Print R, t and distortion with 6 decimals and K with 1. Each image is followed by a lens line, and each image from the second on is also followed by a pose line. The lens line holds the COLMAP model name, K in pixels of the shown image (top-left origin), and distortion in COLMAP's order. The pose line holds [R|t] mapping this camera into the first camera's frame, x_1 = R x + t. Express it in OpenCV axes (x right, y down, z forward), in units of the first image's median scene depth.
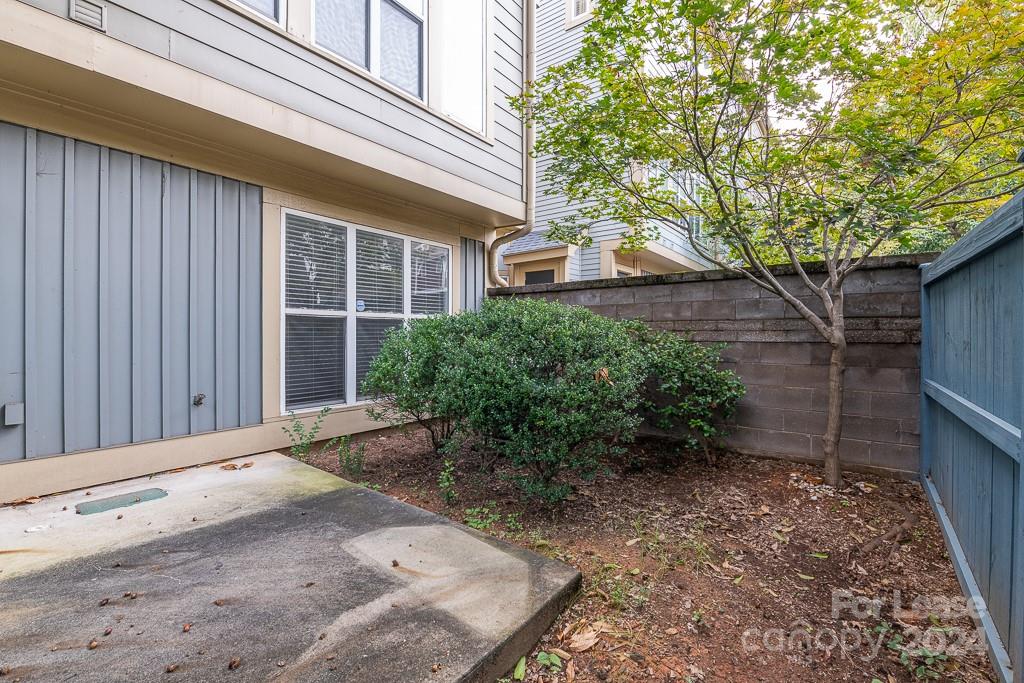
lens RADIAL K [[442.5, 0, 515.3], [0, 442.5, 336.7], [0, 0, 1]] dist [-0.000357, -0.007194]
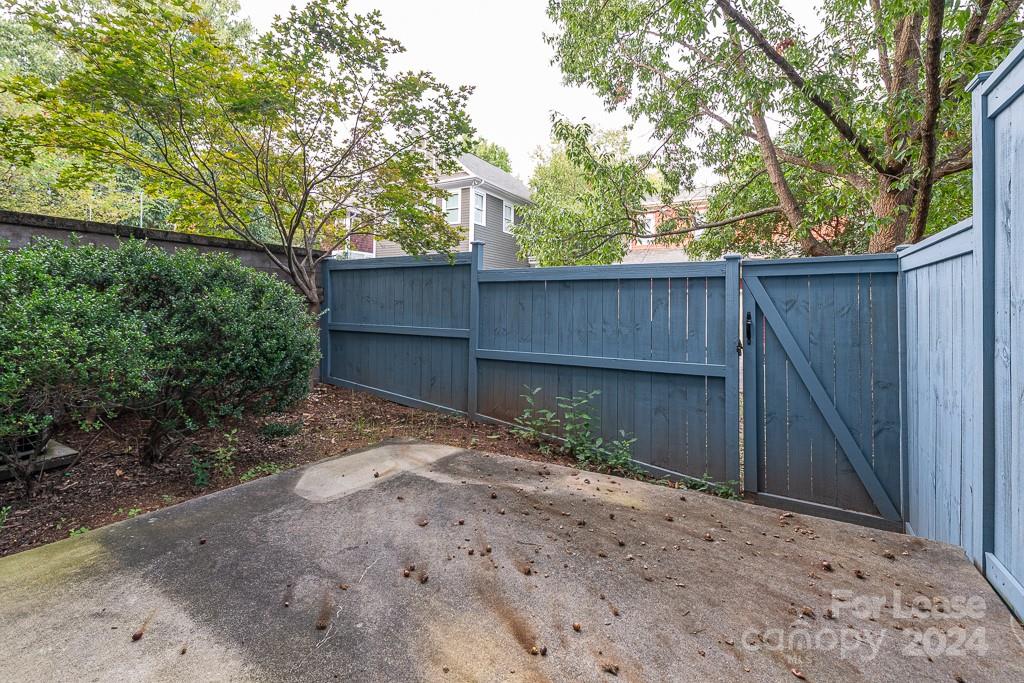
lens RADIAL K [[442.5, 0, 515.3], [0, 442.5, 336.7], [0, 0, 1]] dist [-0.000357, -0.007194]
pose [[-0.108777, -0.070711, 0.991548, -0.903959], [-0.003910, 0.997490, 0.070706, 0.026860], [-0.994058, 0.003814, -0.108780, 0.454393]]
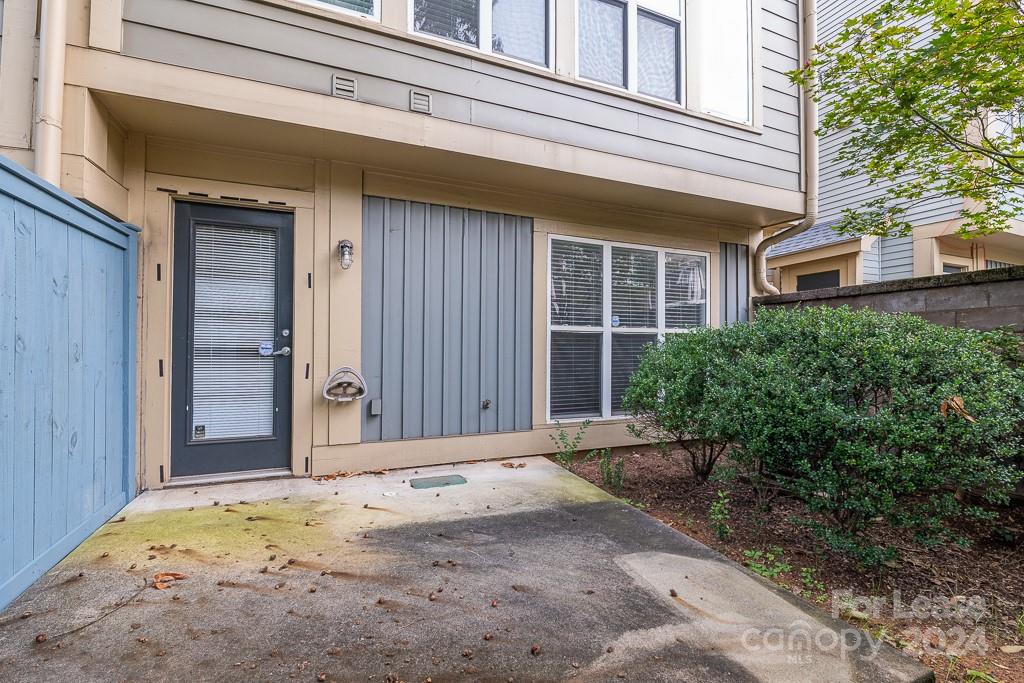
lens RADIAL K [[447.6, 0, 512.0], [0, 447.6, 341.5], [0, 0, 1]] dist [0.000219, -0.006231]
pose [[0.863303, -0.006174, -0.504647, -0.051105], [-0.005367, 0.999756, -0.021413, -0.000333], [0.504657, 0.021194, 0.863060, -0.003476]]
